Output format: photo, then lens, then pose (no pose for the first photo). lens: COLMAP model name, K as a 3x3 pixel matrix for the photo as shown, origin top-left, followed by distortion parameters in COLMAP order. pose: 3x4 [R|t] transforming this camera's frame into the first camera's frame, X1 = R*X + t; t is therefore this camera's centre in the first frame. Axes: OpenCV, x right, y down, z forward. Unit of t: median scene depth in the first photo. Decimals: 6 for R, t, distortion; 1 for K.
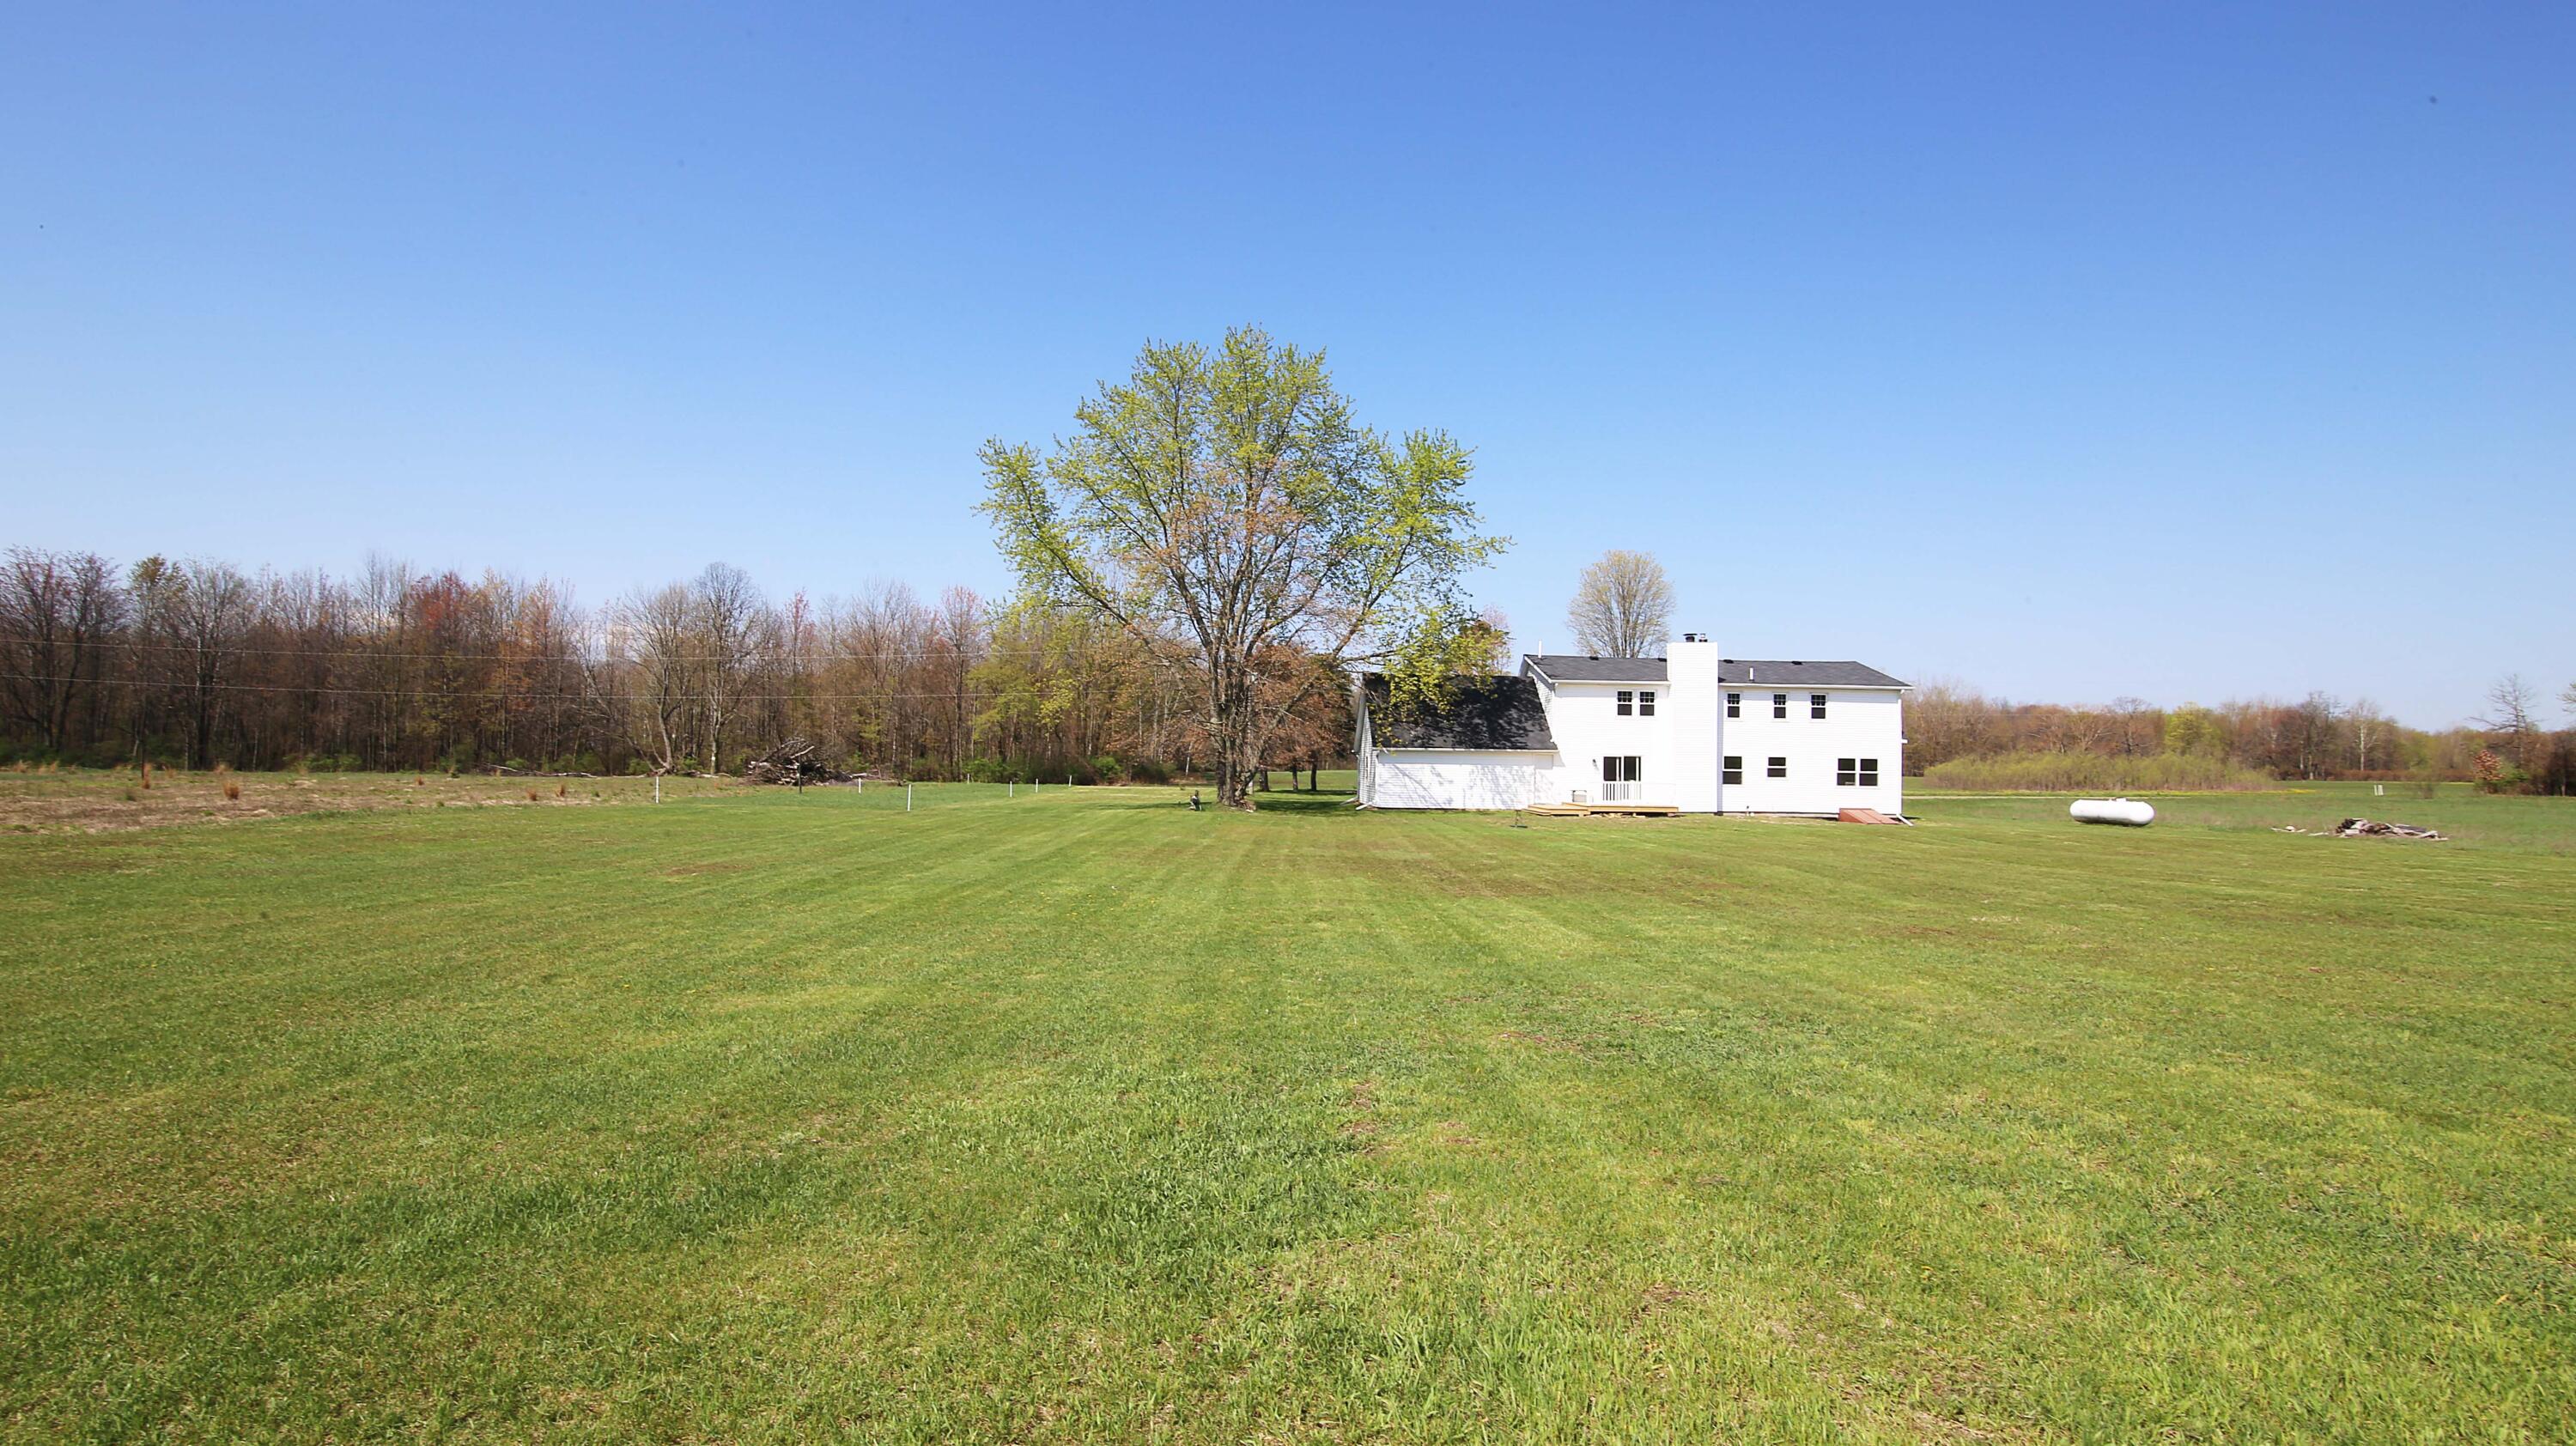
lens RADIAL K [[1229.0, 0, 1288.0], [0, 1229.0, 723.0], [0, 0, 1]] dist [-0.015329, 0.000431]
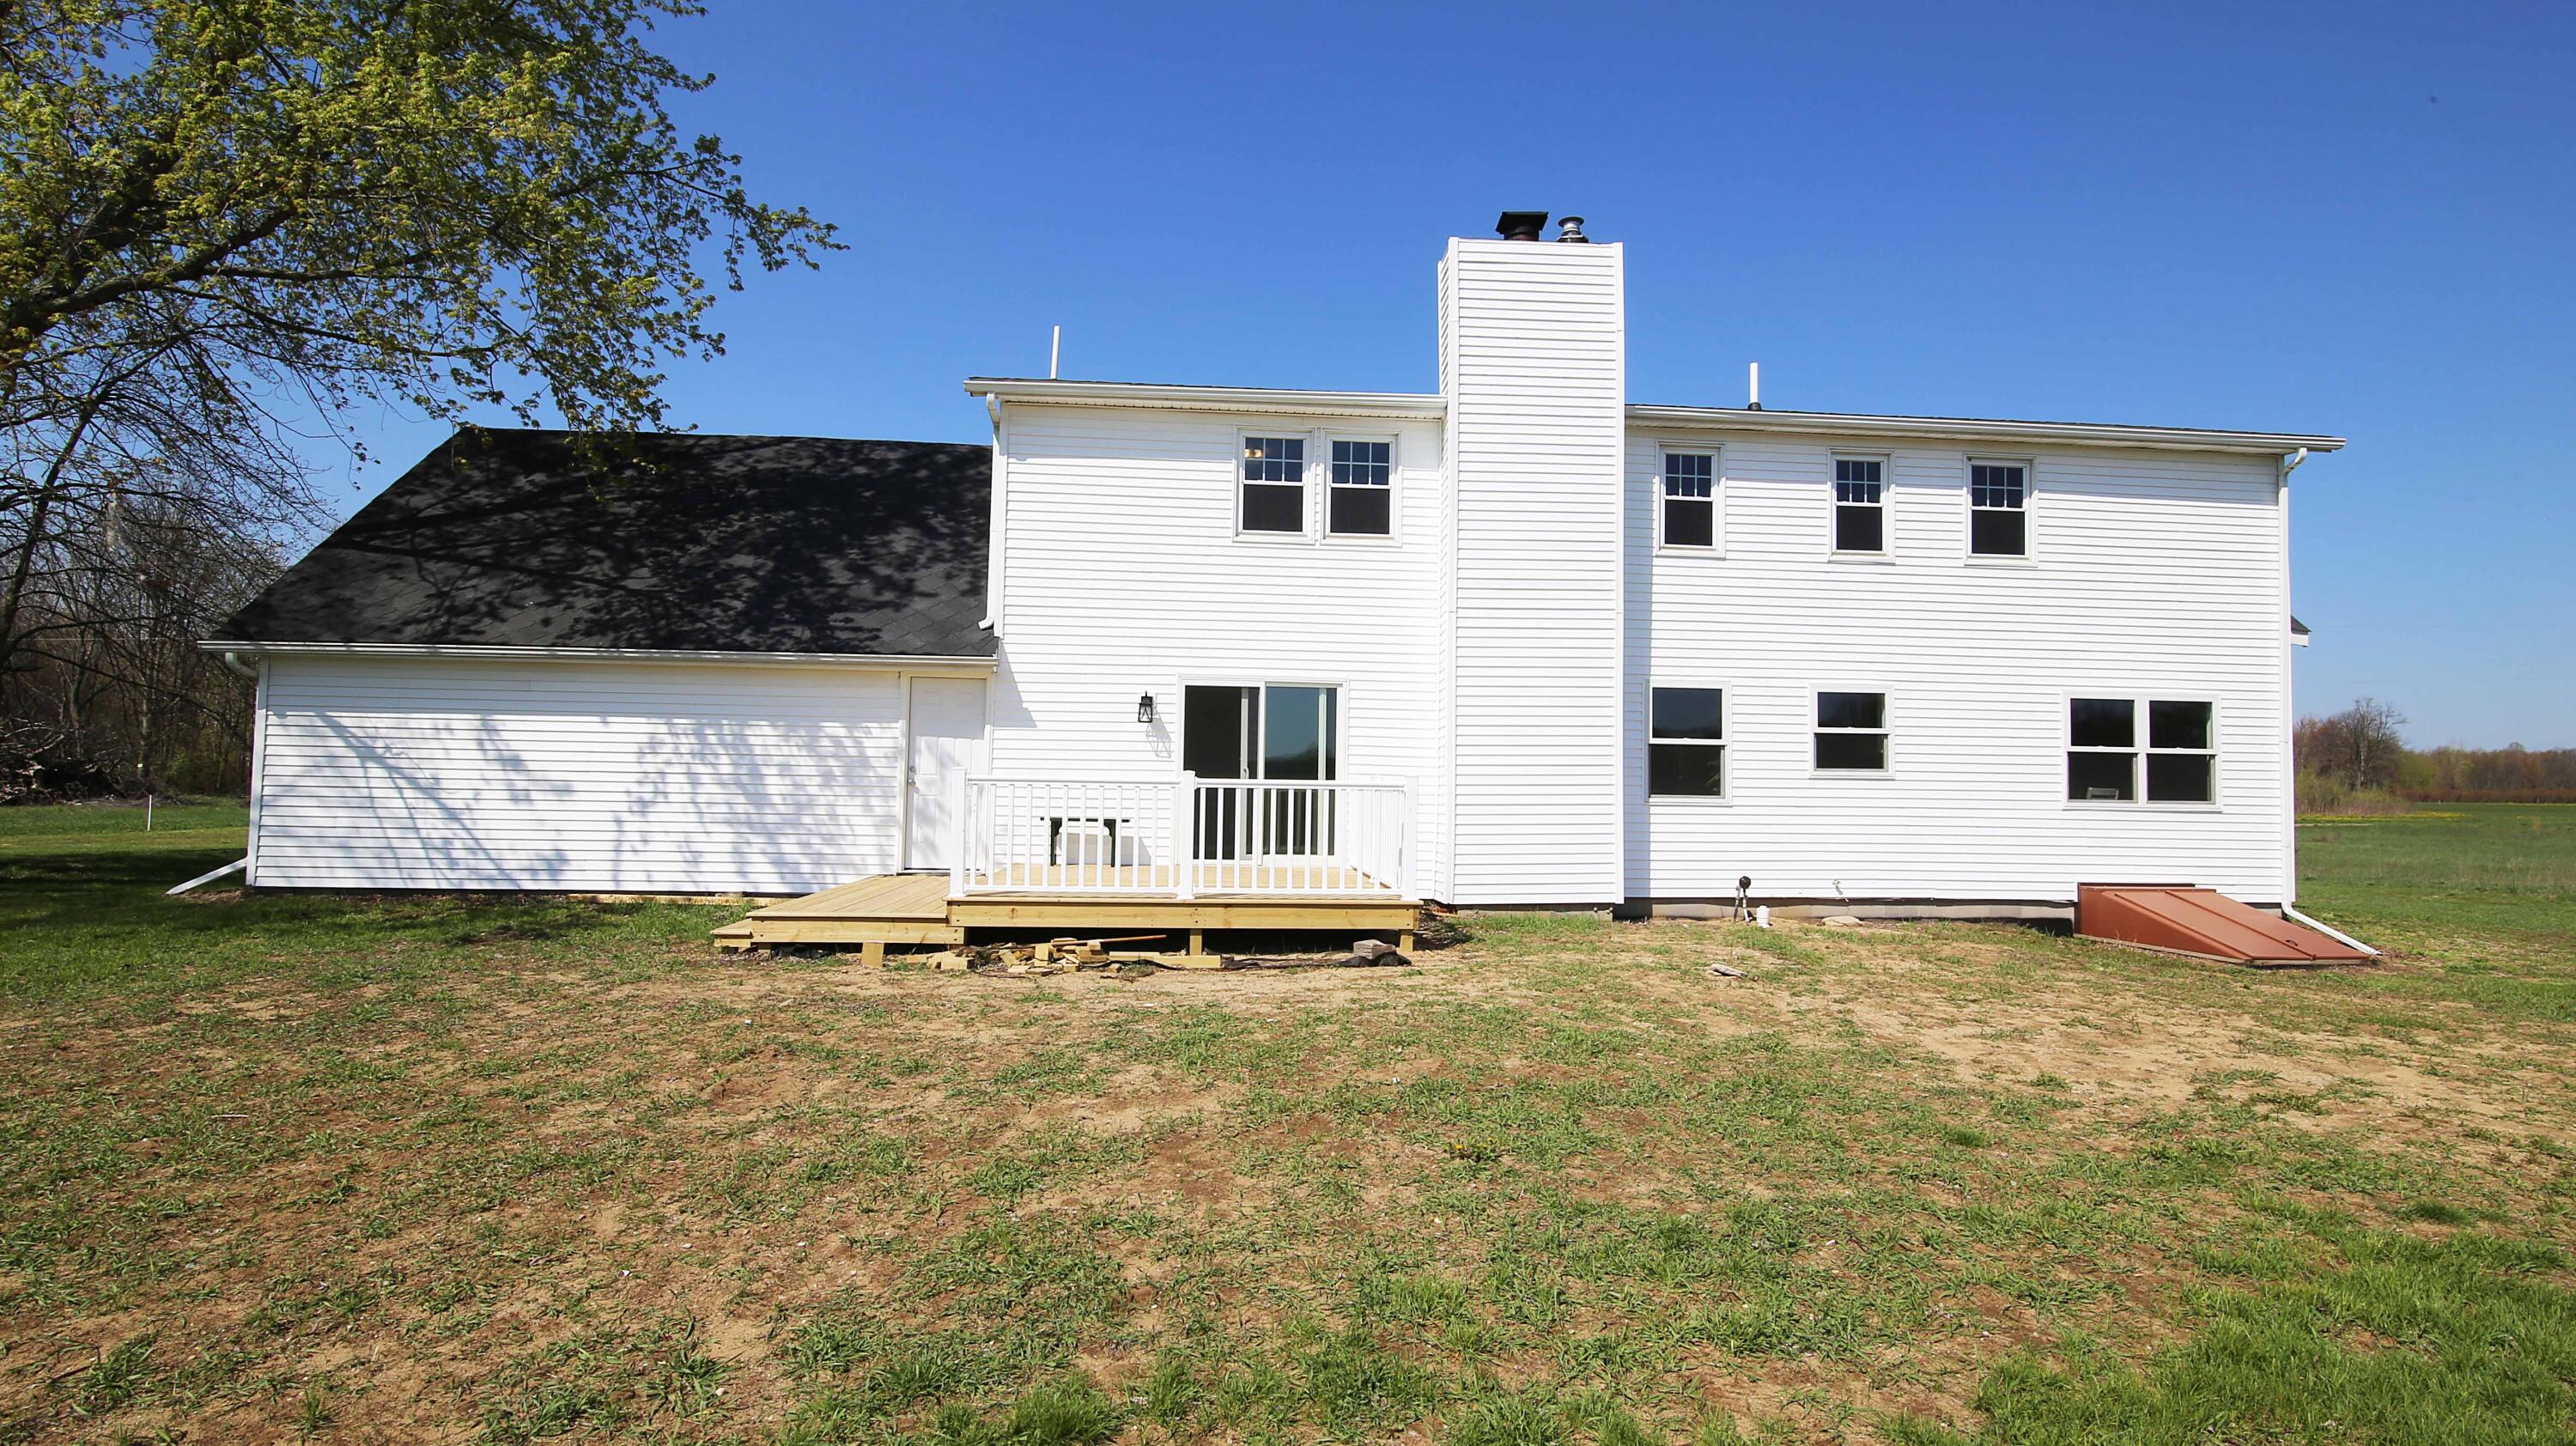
lens RADIAL K [[1229.0, 0, 1288.0], [0, 1229.0, 723.0], [0, 0, 1]] dist [-0.015329, 0.000431]
pose [[0.999499, 0.001369, 0.031610, 0.268442], [-0.000738, 0.999801, -0.019939, 0.039672], [-0.031631, 0.019906, 0.999301, 0.738728]]
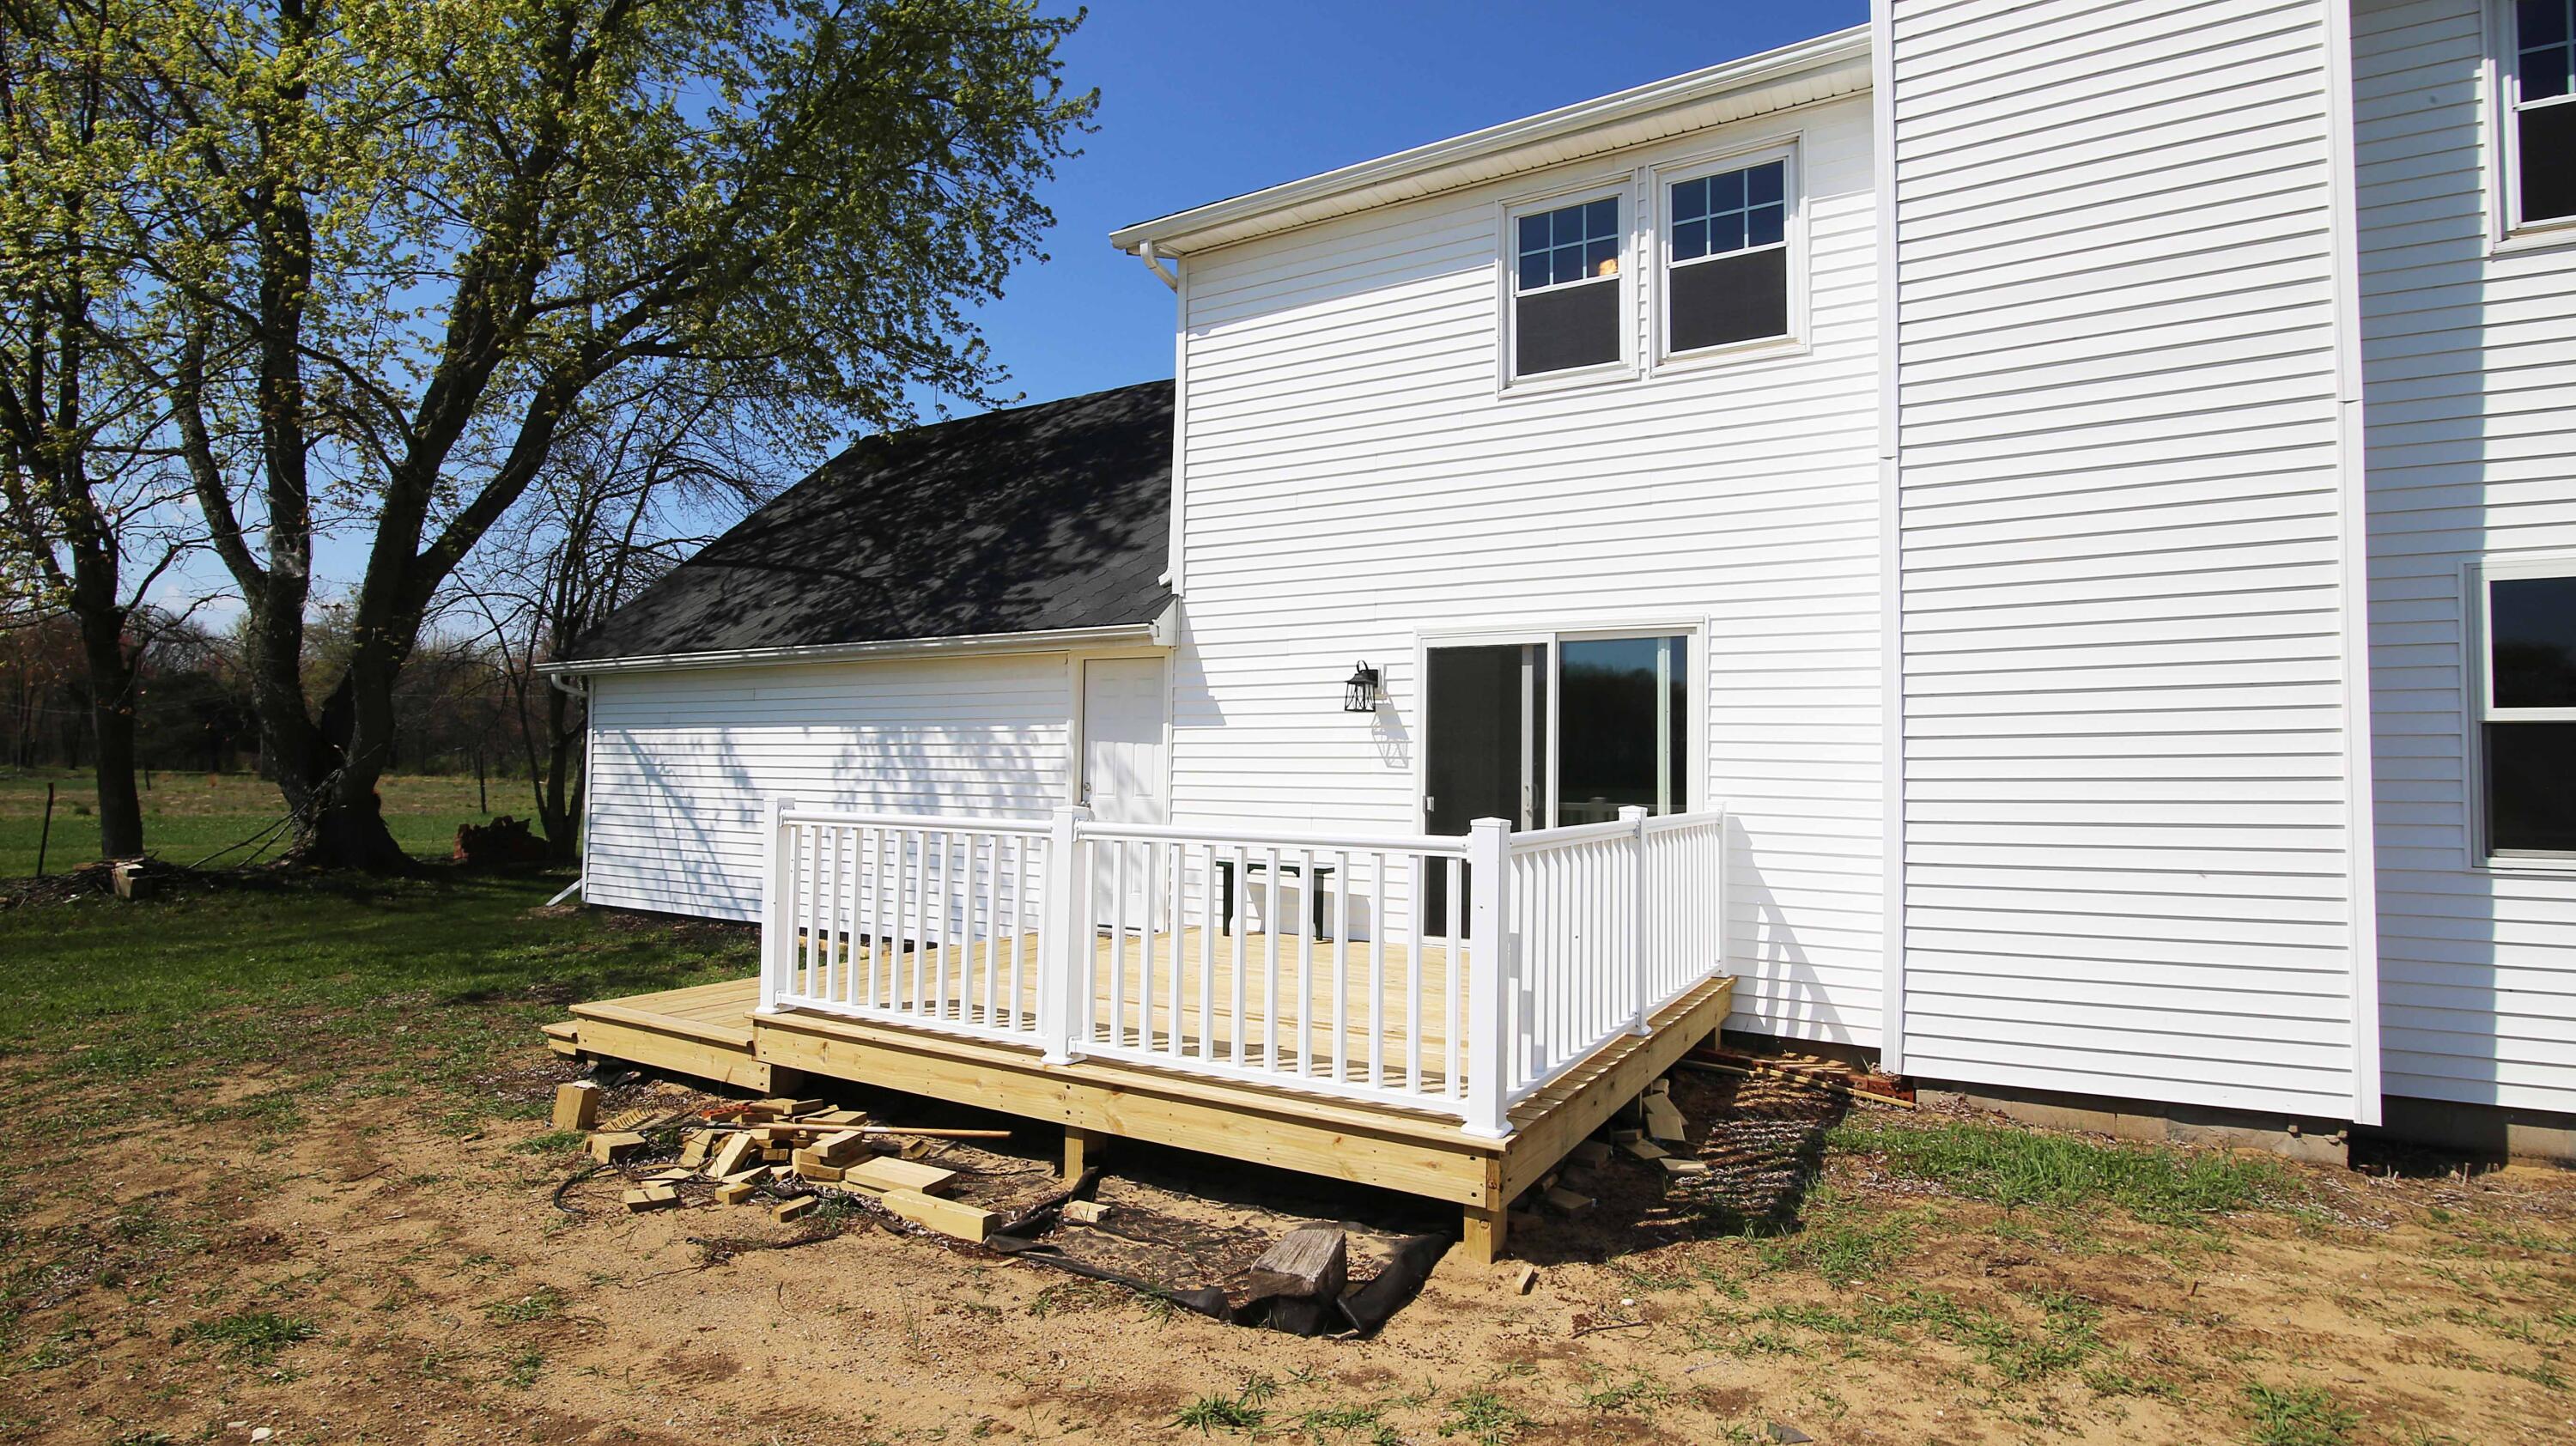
lens RADIAL K [[1229.0, 0, 1288.0], [0, 1229.0, 723.0], [0, 0, 1]] dist [-0.015329, 0.000431]
pose [[0.839890, -0.027453, -0.542061, 0.323815], [0.017931, 0.999578, -0.022841, 0.039357], [0.542460, 0.009464, 0.840029, 0.855068]]
